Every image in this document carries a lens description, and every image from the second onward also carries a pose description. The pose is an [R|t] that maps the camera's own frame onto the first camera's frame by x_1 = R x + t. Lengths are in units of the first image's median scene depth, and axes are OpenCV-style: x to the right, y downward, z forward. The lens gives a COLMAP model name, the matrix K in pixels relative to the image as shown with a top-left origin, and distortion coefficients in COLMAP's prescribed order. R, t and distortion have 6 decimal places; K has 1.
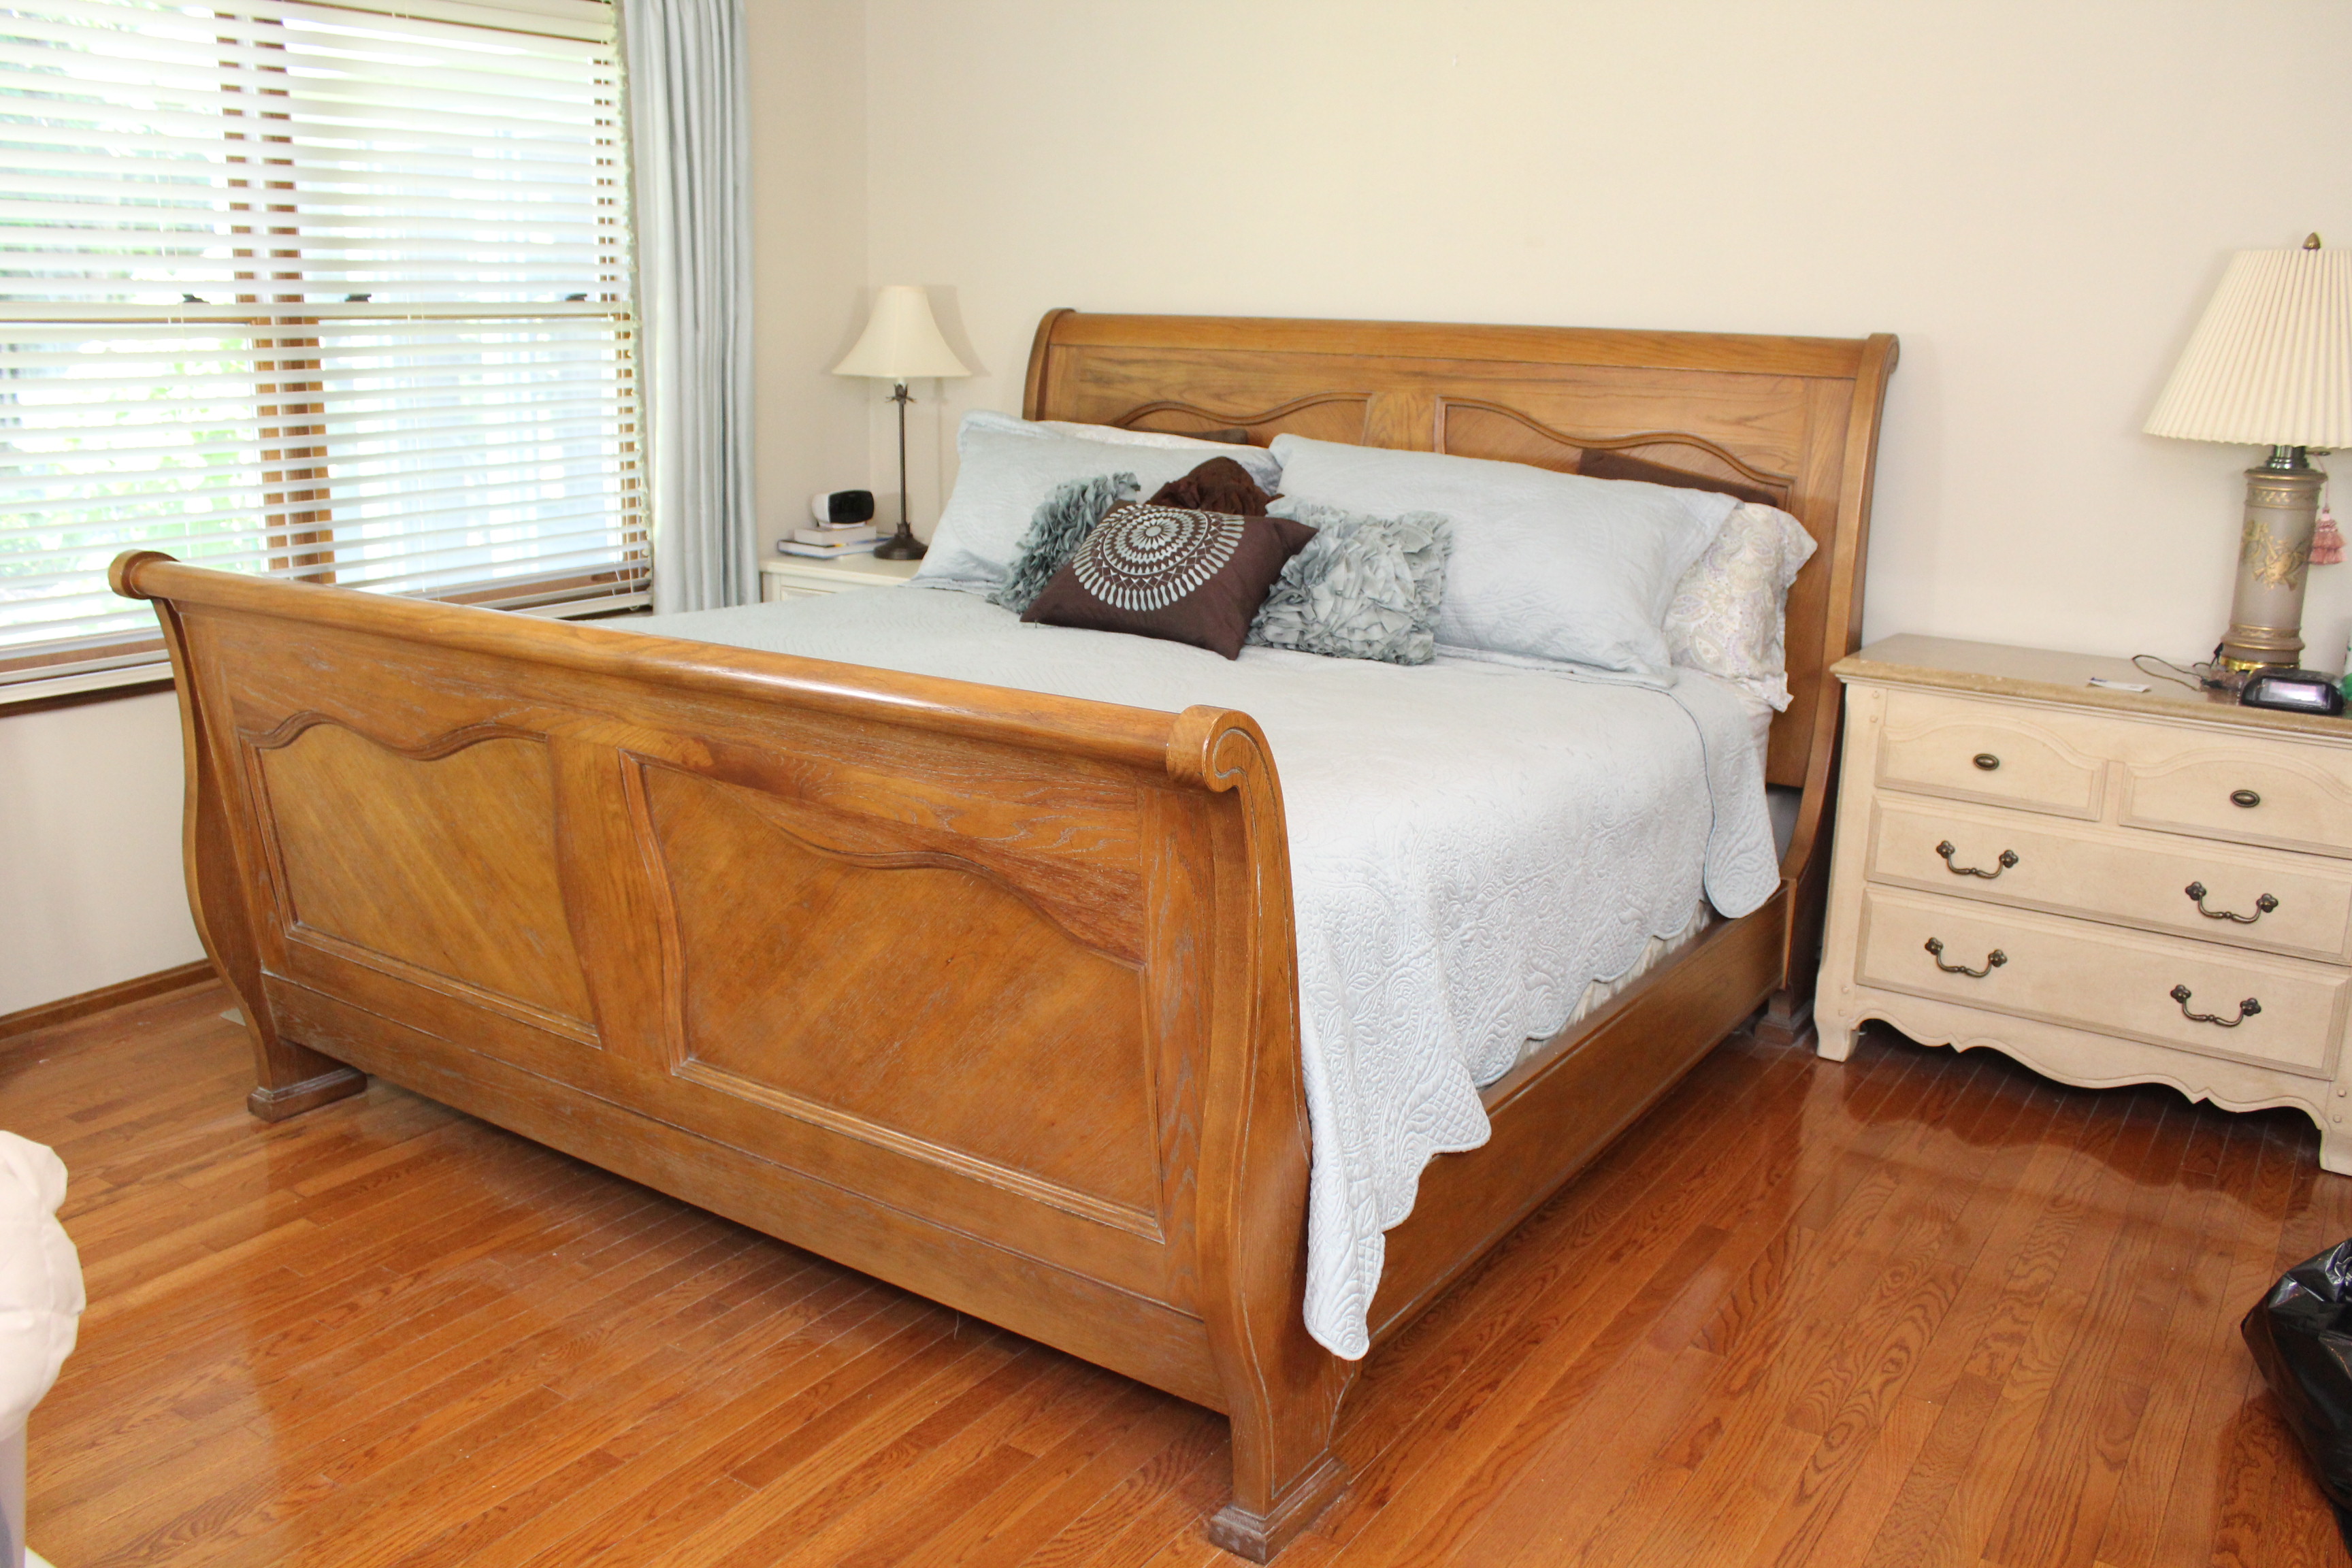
lens RADIAL K [[2015.1, 0, 1151.3], [0, 2015.1, 782.4], [0, 0, 1]] dist [-0.169949, 0.160212]
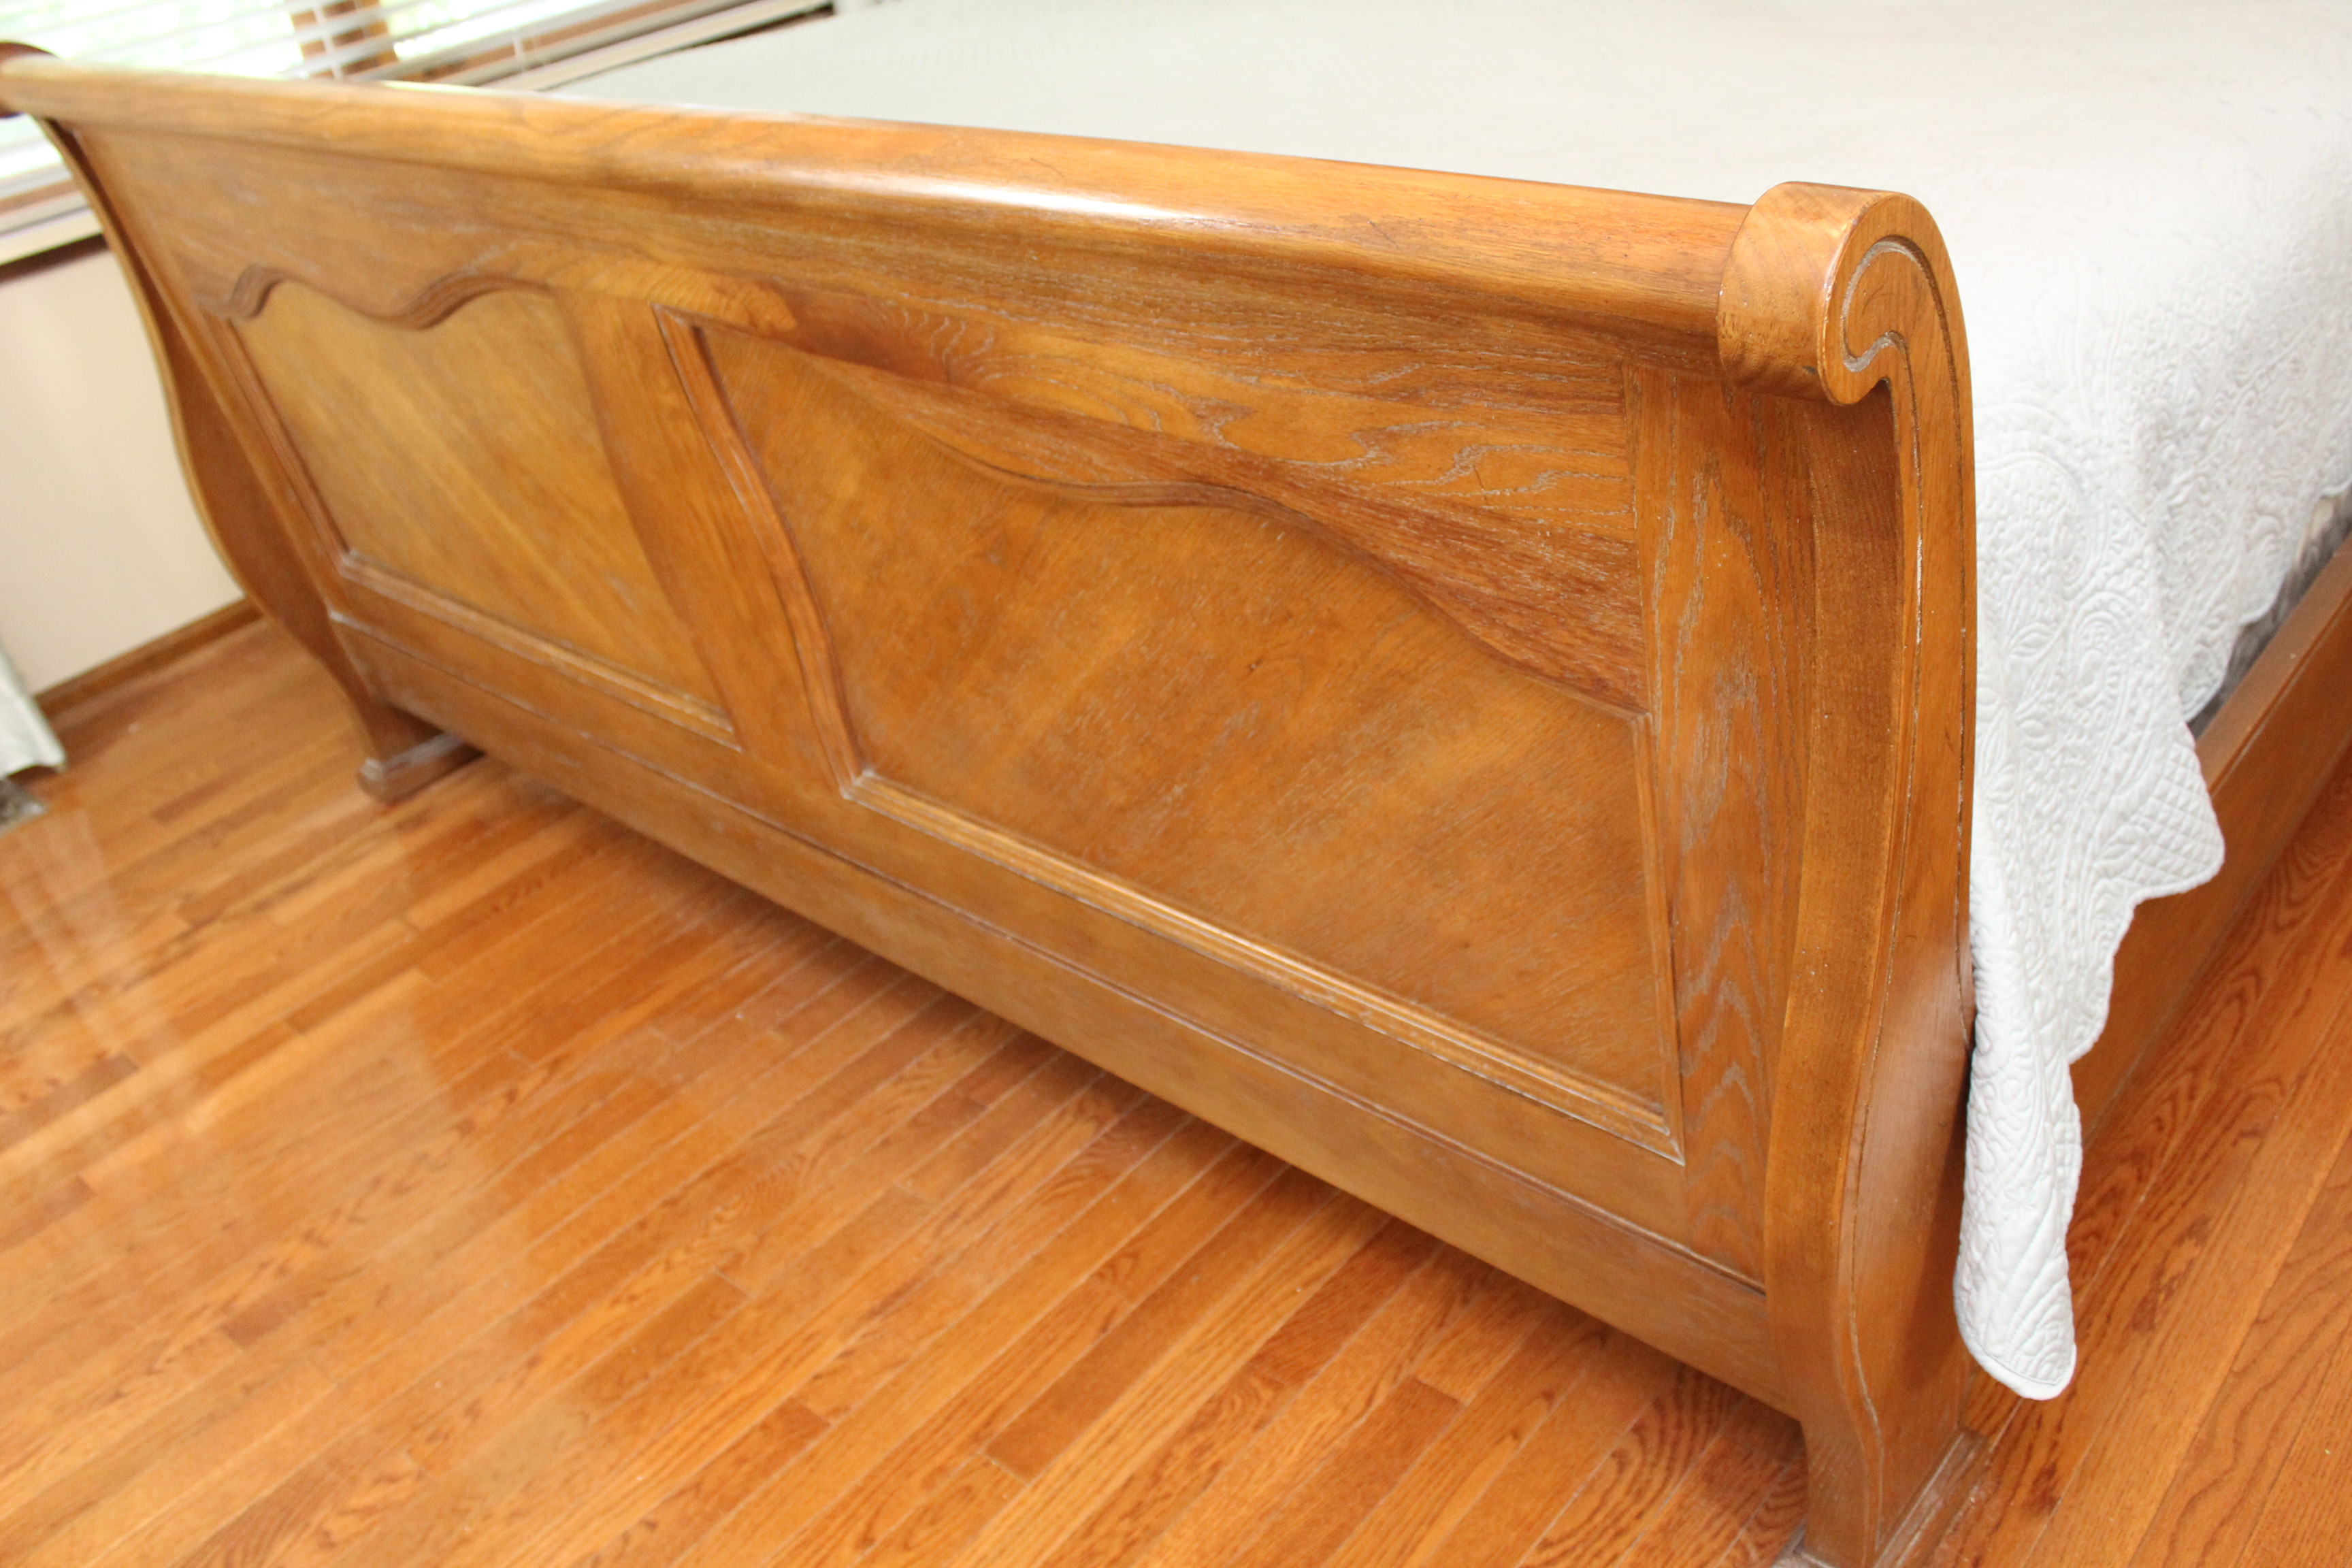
lens RADIAL K [[2015.1, 0, 1151.3], [0, 2015.1, 782.4], [0, 0, 1]] dist [-0.169949, 0.160212]
pose [[0.981187, -0.053983, -0.185359, -0.027391], [0.109868, 0.945611, 0.306186, -0.046506], [0.158749, -0.320790, 0.933752, 0.452401]]
